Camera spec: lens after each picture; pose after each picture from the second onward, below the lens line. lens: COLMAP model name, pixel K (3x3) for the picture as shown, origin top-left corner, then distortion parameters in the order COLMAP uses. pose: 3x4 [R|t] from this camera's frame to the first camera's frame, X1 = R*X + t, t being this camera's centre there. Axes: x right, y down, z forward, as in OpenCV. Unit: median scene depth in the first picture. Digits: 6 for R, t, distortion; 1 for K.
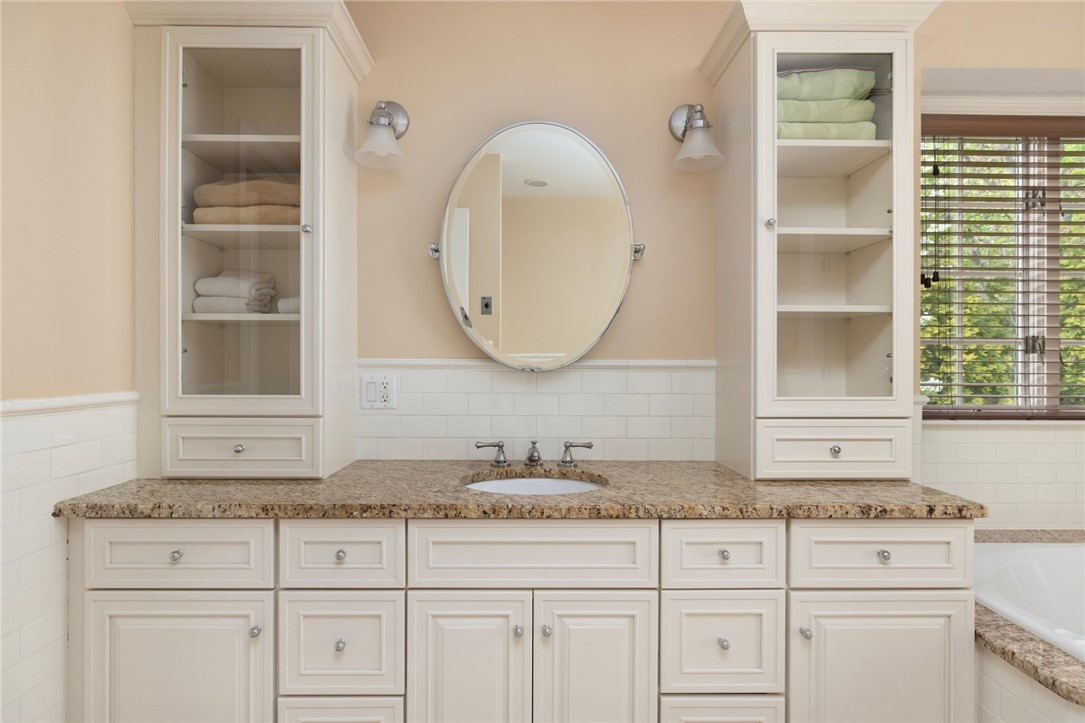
lens RADIAL K [[520.0, 0, 542.5], [0, 520.0, 361.5], [0, 0, 1]] dist [-0.019078, 0.000087]
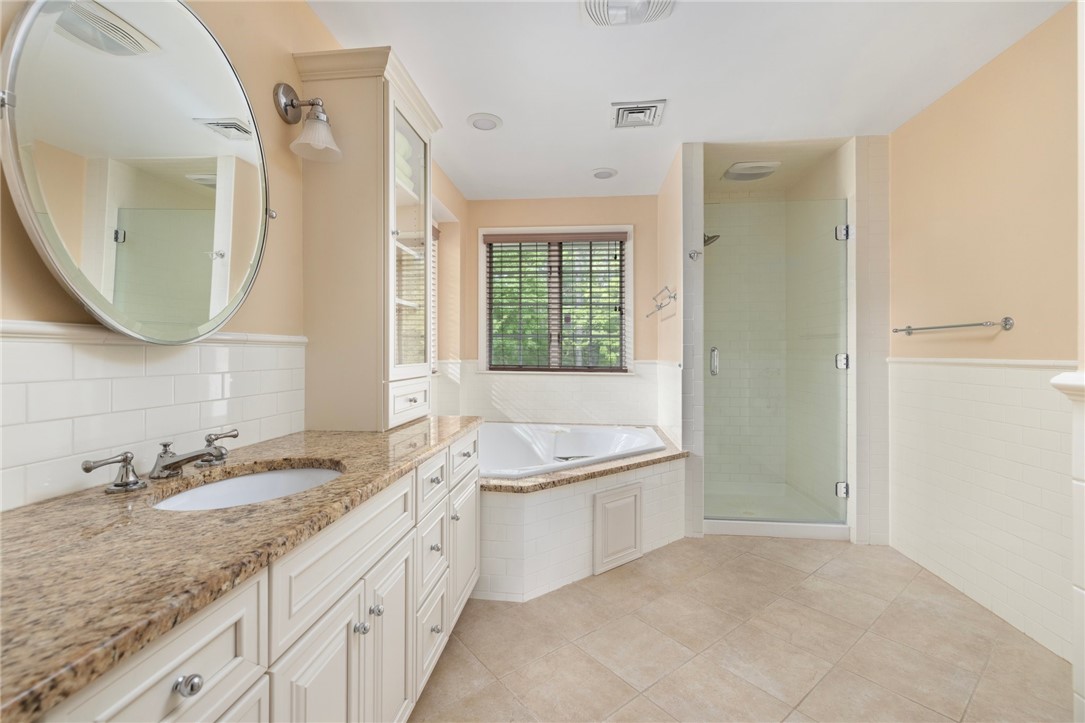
lens RADIAL K [[455.7, 0, 537.4], [0, 455.7, 355.6], [0, 0, 1]] dist [0.002037, 0.000349]
pose [[0.119346, -0.006459, 0.992832, -0.611478], [-0.015532, 0.999844, 0.008372, 0.022560], [-0.992731, -0.016420, 0.119227, 0.451423]]
